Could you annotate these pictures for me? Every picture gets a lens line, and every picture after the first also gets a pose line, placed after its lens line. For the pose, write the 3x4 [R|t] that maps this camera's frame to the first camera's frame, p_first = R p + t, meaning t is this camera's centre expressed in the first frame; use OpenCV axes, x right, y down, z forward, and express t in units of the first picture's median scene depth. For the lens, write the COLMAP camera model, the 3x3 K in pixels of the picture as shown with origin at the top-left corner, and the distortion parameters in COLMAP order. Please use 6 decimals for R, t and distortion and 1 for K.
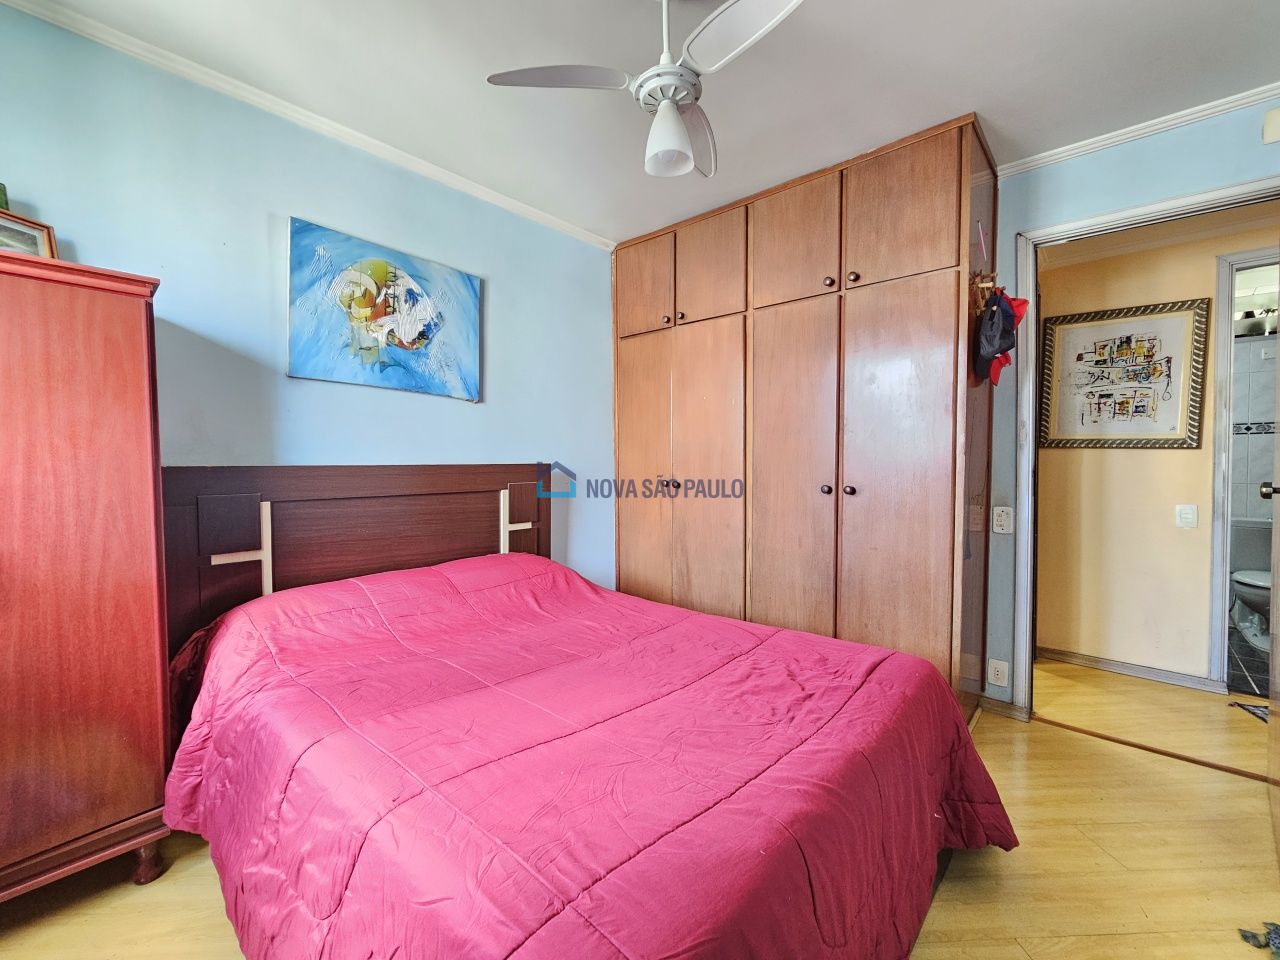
lens RADIAL K [[525.7, 0, 639.0], [0, 525.7, 475.7], [0, 0, 1]] dist [-0.000989, 0.000724]
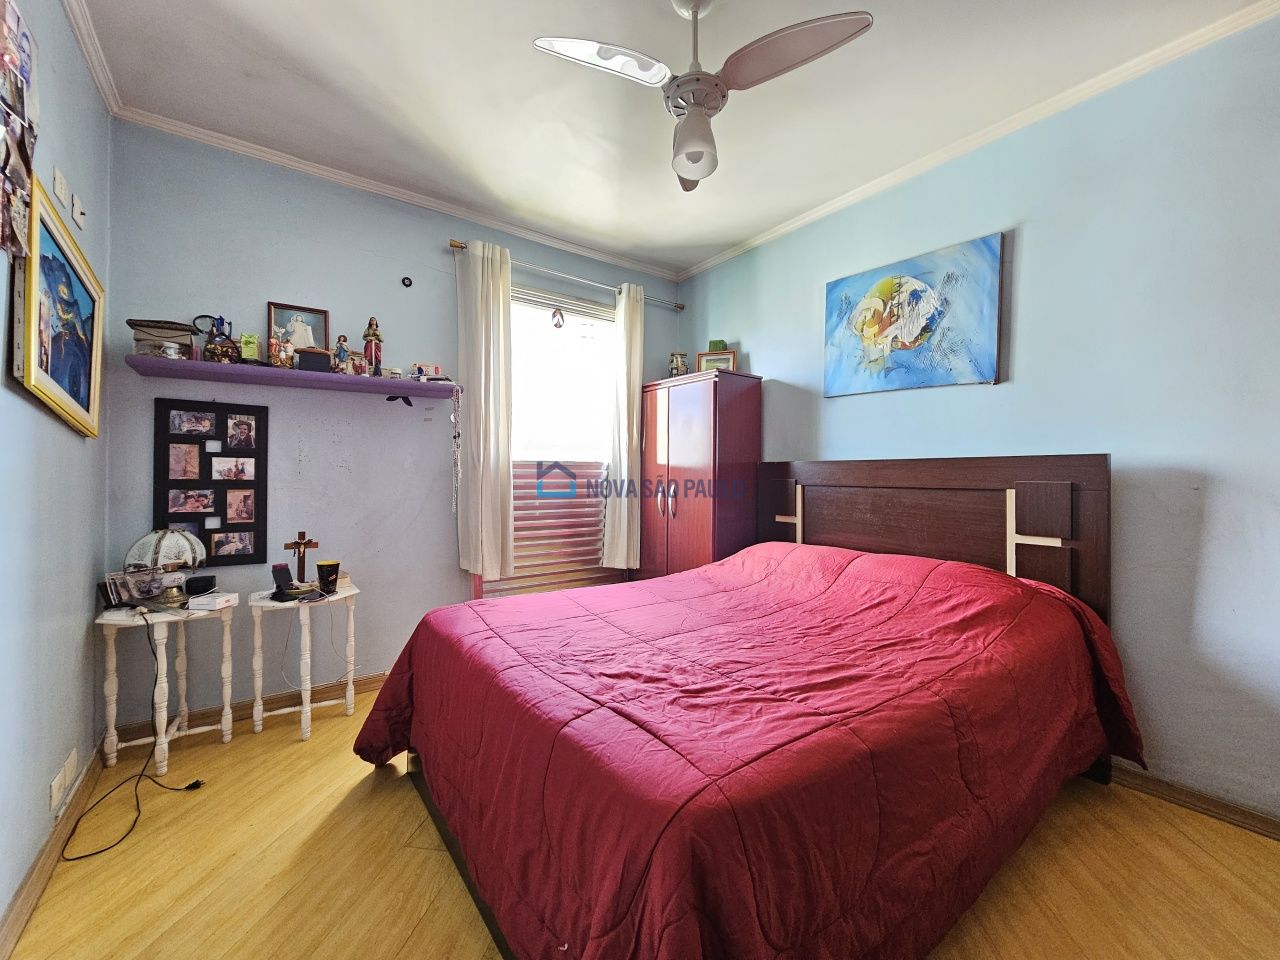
lens RADIAL K [[525.7, 0, 639.0], [0, 525.7, 477.4], [0, 0, 1]] dist [-0.000989, 0.000724]
pose [[-0.195038, 0.008391, -0.980760, 0.697498], [-0.029942, 0.999446, 0.014505, 0.015844], [0.980338, 0.032195, -0.194679, 0.688533]]
